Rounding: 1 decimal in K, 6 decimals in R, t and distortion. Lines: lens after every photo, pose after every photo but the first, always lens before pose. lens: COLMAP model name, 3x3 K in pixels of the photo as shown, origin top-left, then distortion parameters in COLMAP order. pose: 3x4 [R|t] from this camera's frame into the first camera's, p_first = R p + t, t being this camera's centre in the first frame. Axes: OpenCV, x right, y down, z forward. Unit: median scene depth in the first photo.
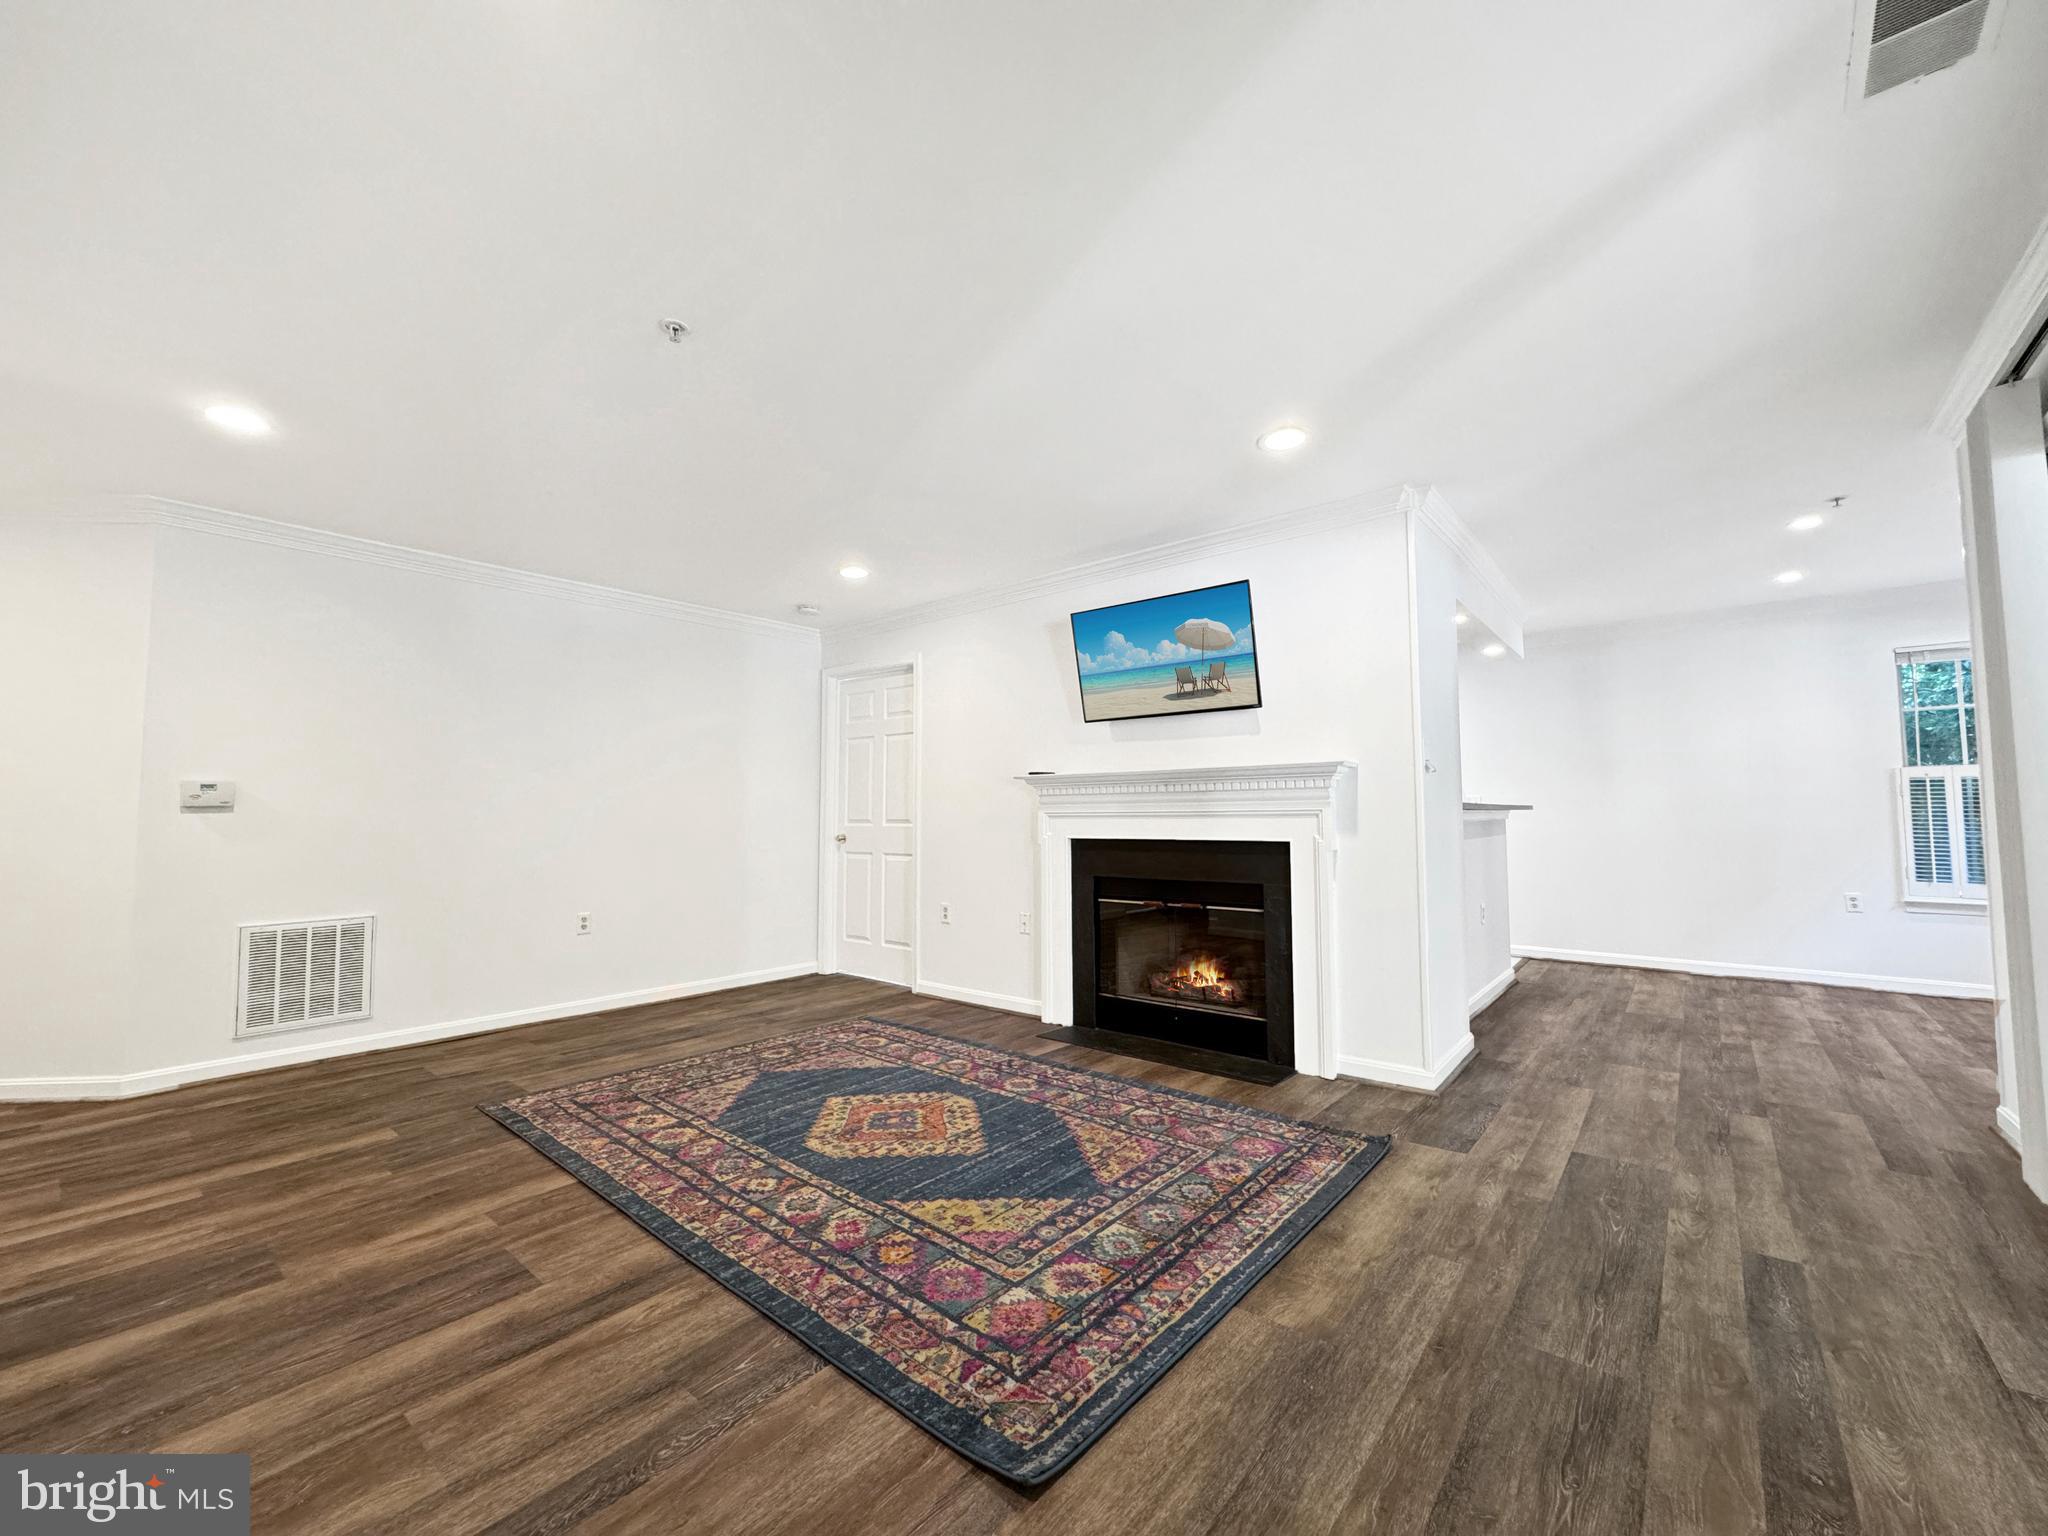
lens RADIAL K [[836.3, 0, 1024.0], [0, 836.3, 768.0], [0, 0, 1]] dist [0.000271, -0.000287]
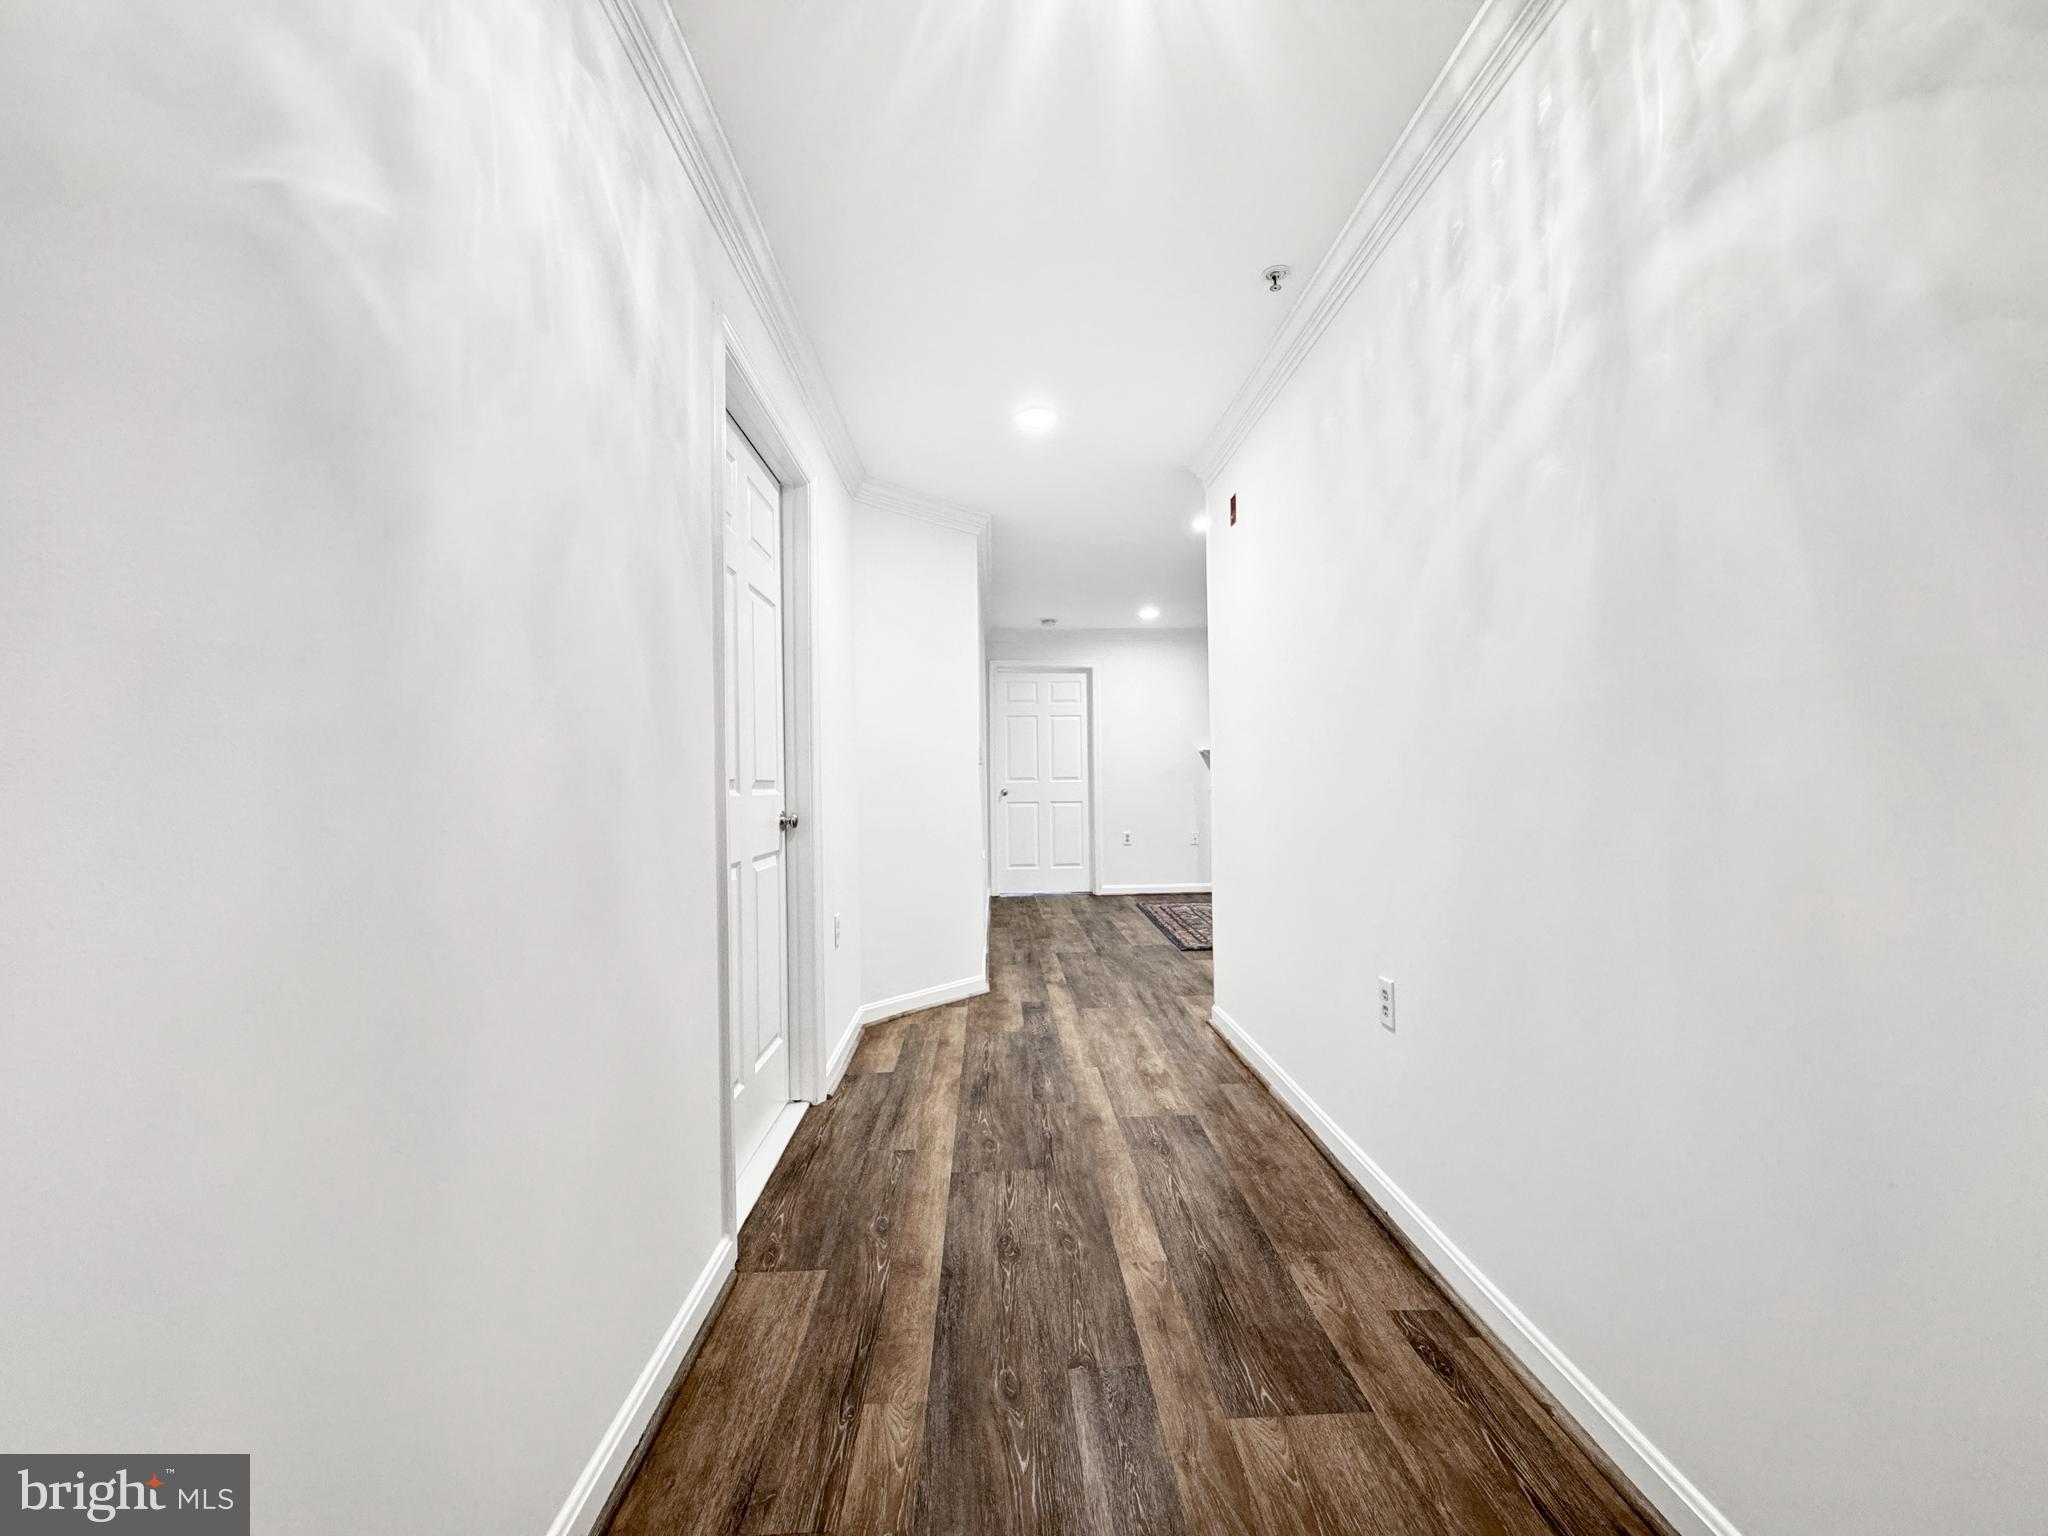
lens RADIAL K [[836.3, 0, 1024.0], [0, 836.3, 768.0], [0, 0, 1]] dist [0.000271, -0.000287]
pose [[0.740044, -0.001352, 0.672557, -2.241181], [-0.024750, 0.999266, 0.029242, 0.013583], [-0.672103, -0.038286, 0.739468, 0.033525]]
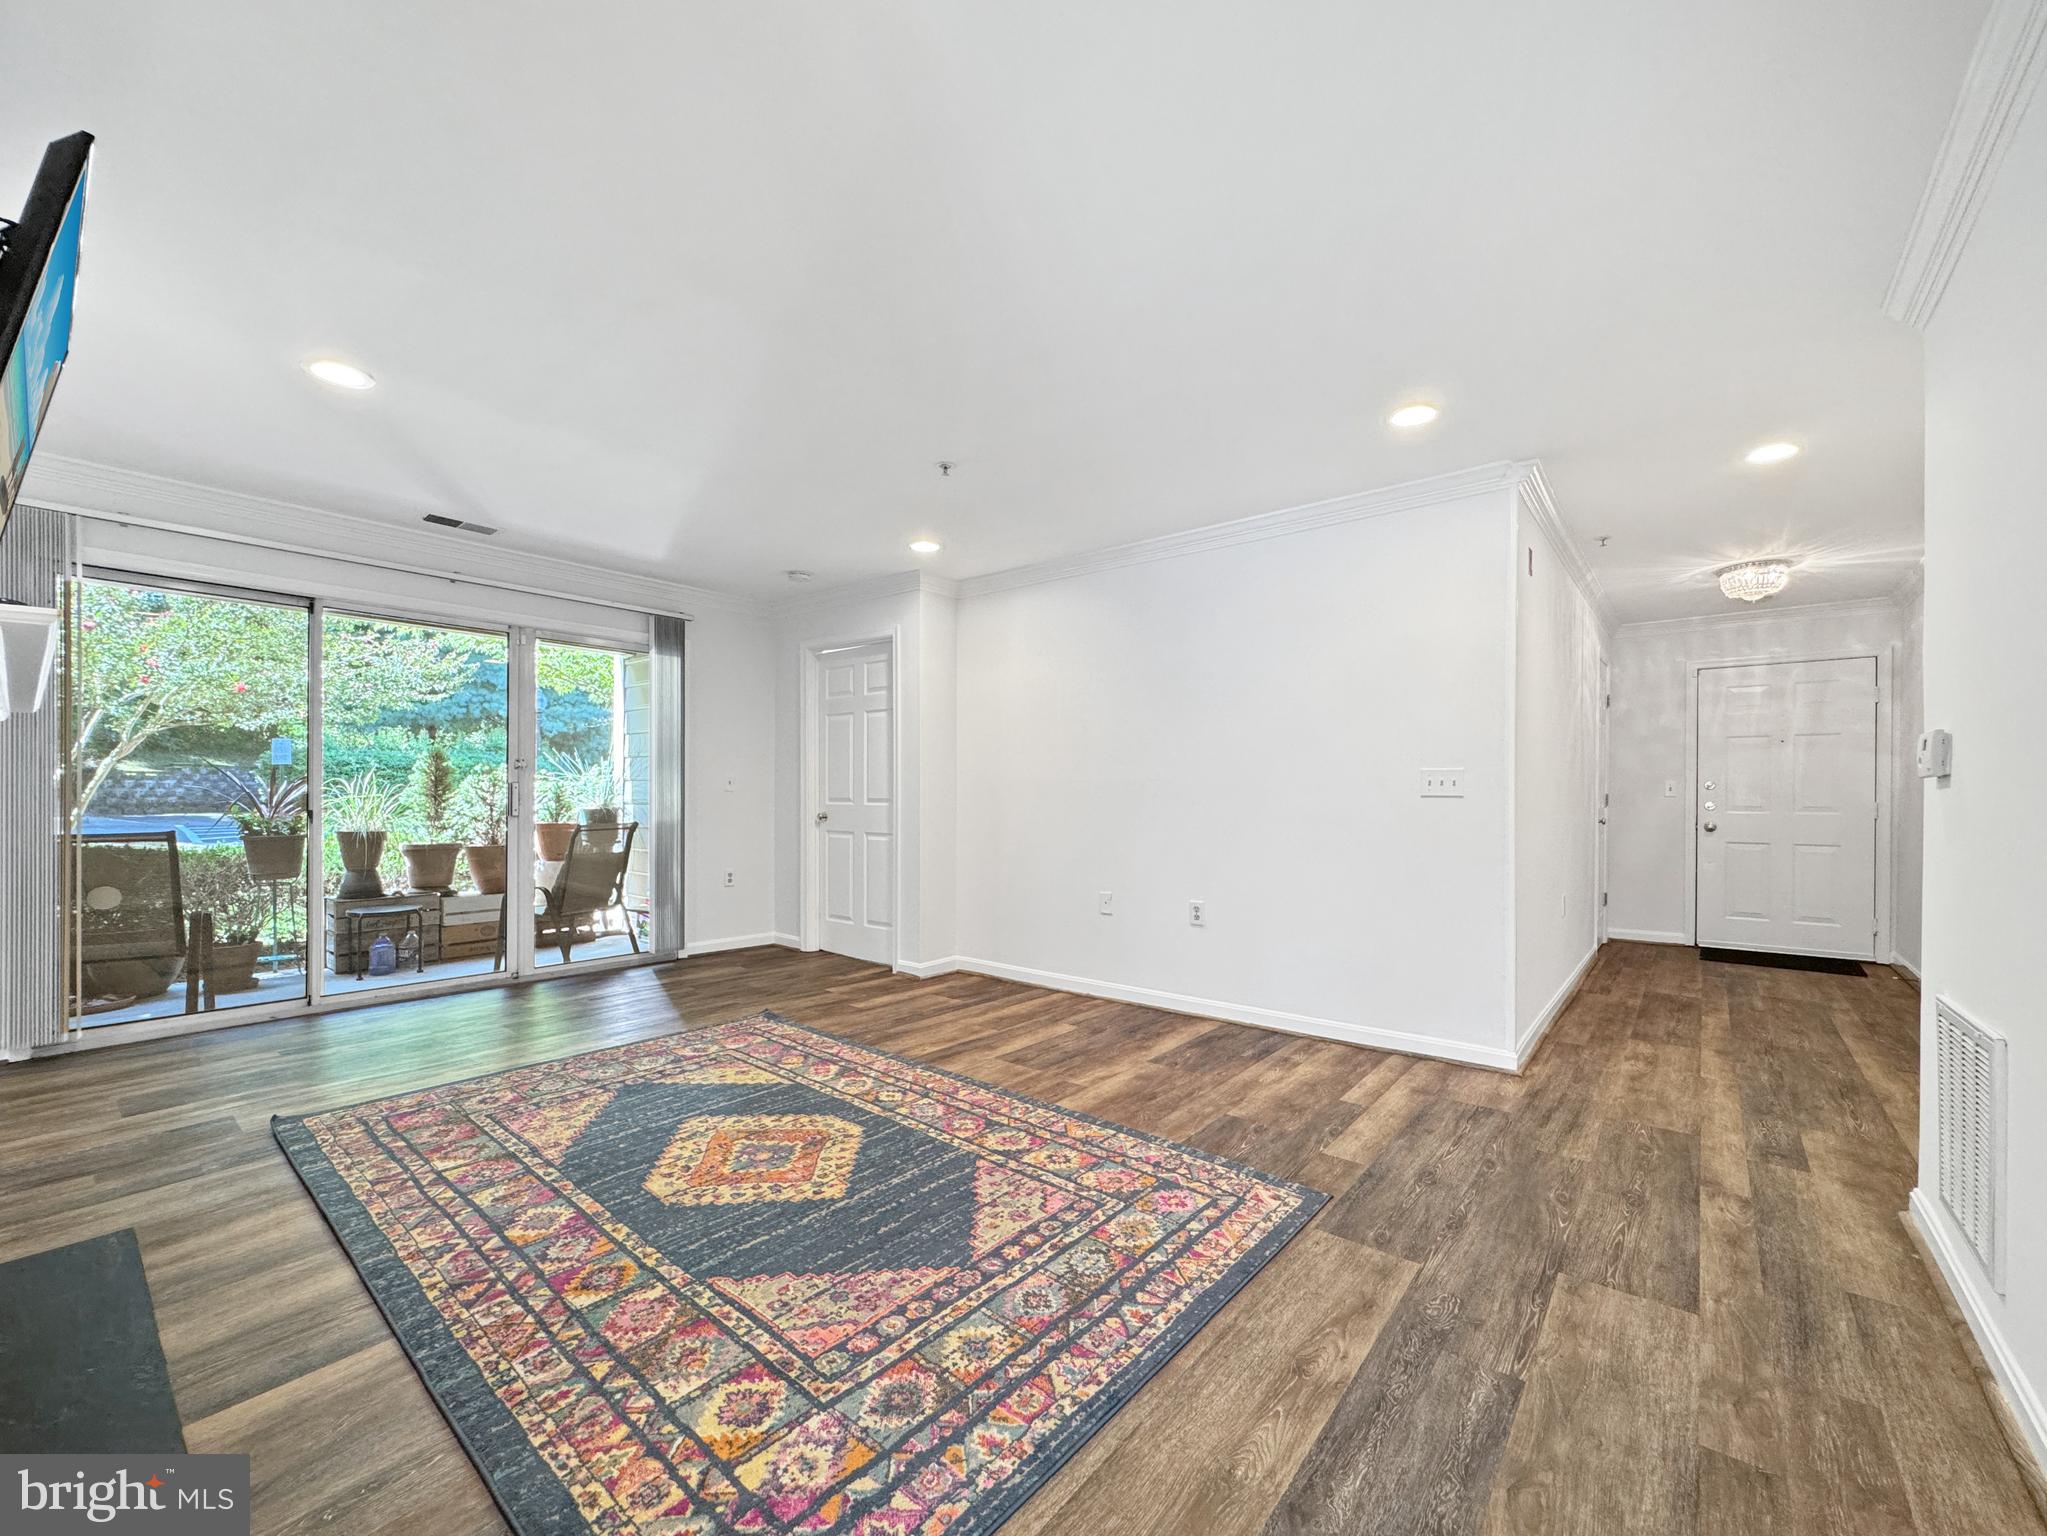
lens RADIAL K [[835.9, 0, 1023.5], [0, 835.9, 768.0], [0, 0, 1]] dist [0.000271, -0.000287]
pose [[-0.999883, 0.000933, -0.015254, -0.430206], [0.002349, 0.995659, -0.093048, 0.117032], [0.015101, -0.093073, -0.995545, 1.994382]]
